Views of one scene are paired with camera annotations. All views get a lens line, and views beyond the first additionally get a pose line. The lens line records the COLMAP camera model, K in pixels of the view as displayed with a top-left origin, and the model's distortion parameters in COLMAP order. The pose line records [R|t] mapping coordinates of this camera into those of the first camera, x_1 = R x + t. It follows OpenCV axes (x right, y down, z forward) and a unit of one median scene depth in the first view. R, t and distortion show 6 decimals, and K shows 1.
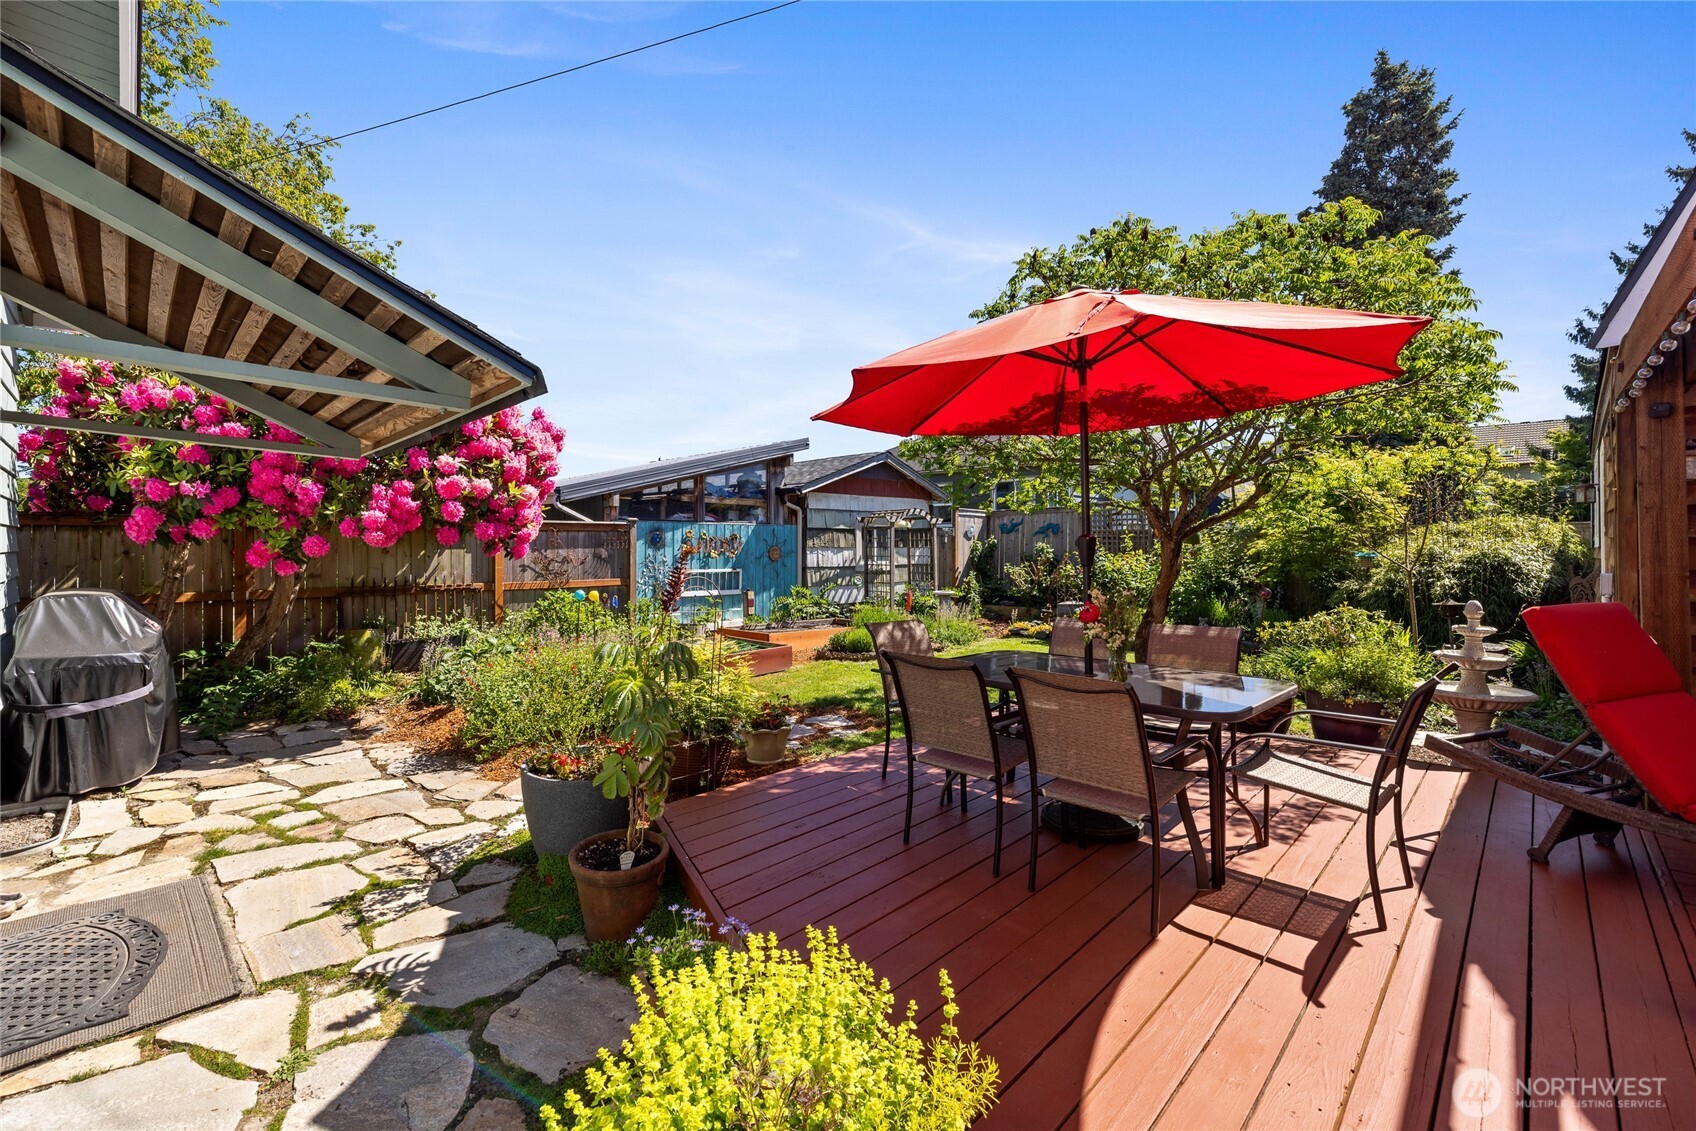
lens RADIAL K [[736.4, 0, 785.9], [0, 736.4, 558.3], [0, 0, 1]] dist [0.000879, 0.000901]
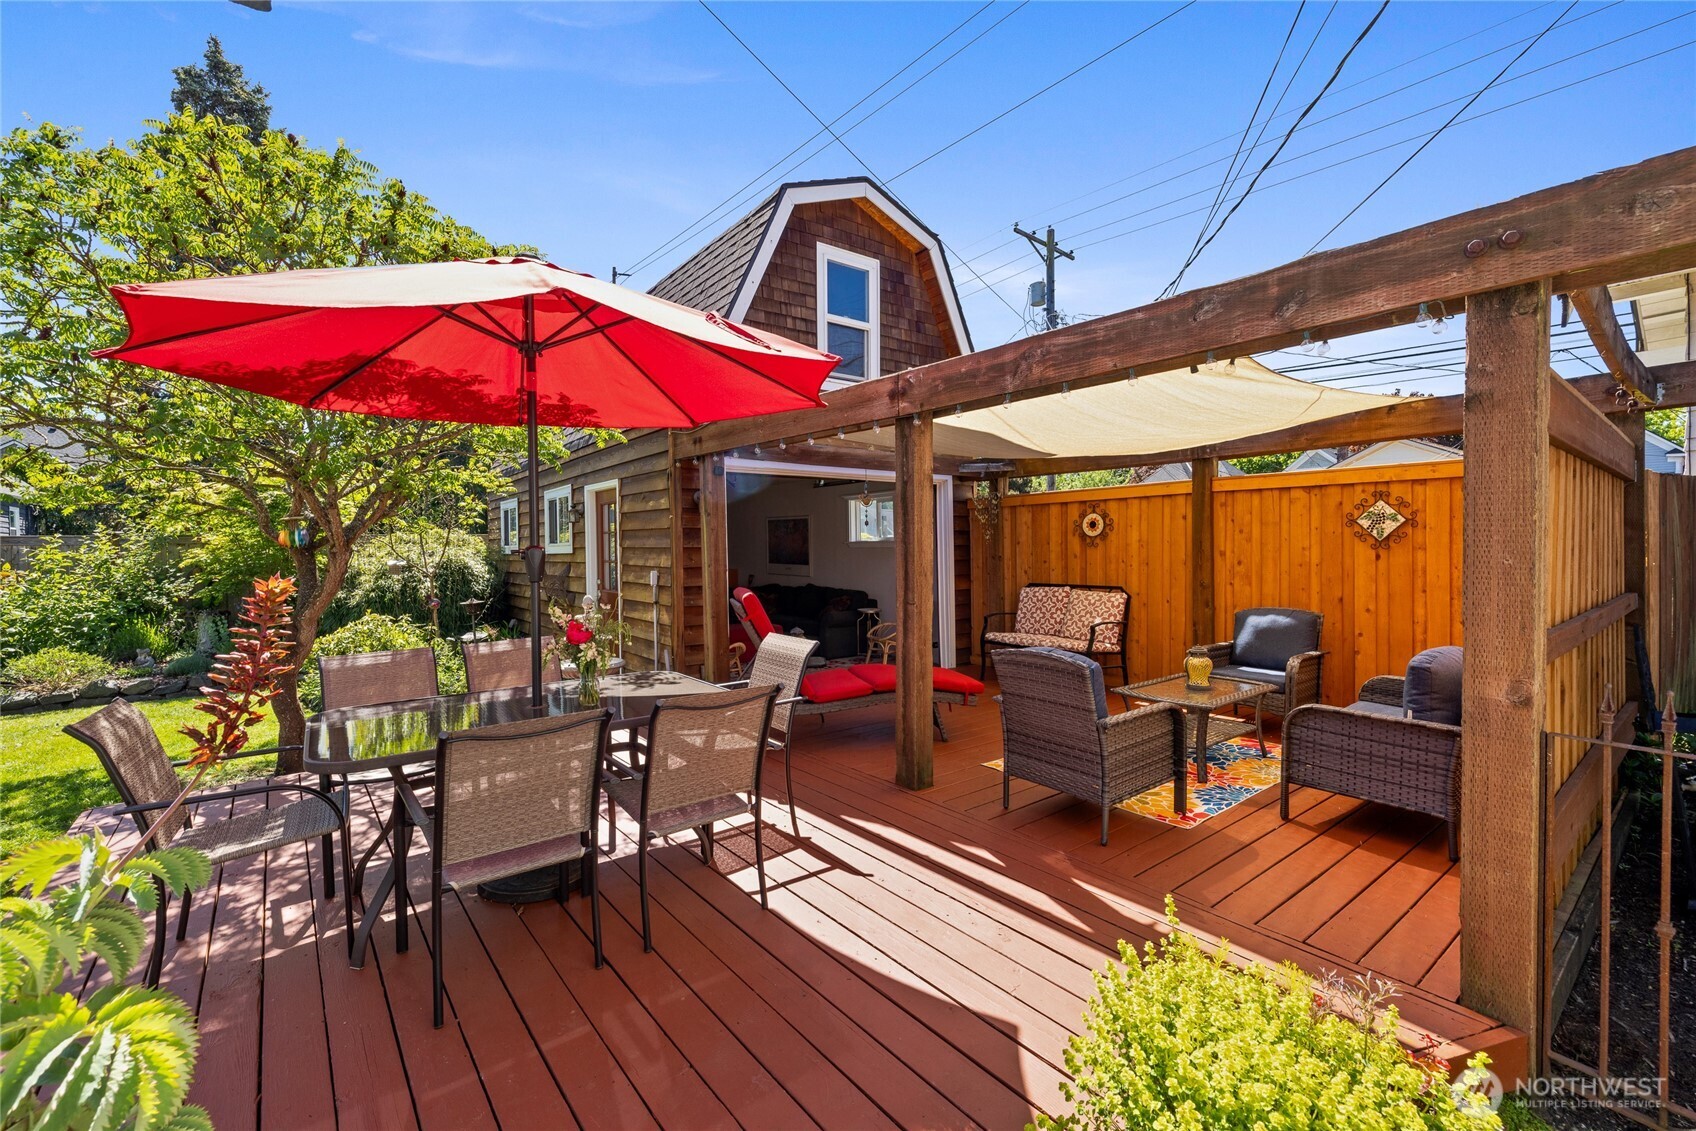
lens RADIAL K [[712.8, 0, 877.0], [0, 712.8, 563.6], [0, 0, 1]] dist [-0.001276, -0.000432]
pose [[0.073854, -0.025291, 0.996948, -0.104768], [0.027049, 0.999361, 0.023349, -0.005290], [-0.996902, 0.025242, 0.074491, 0.141157]]
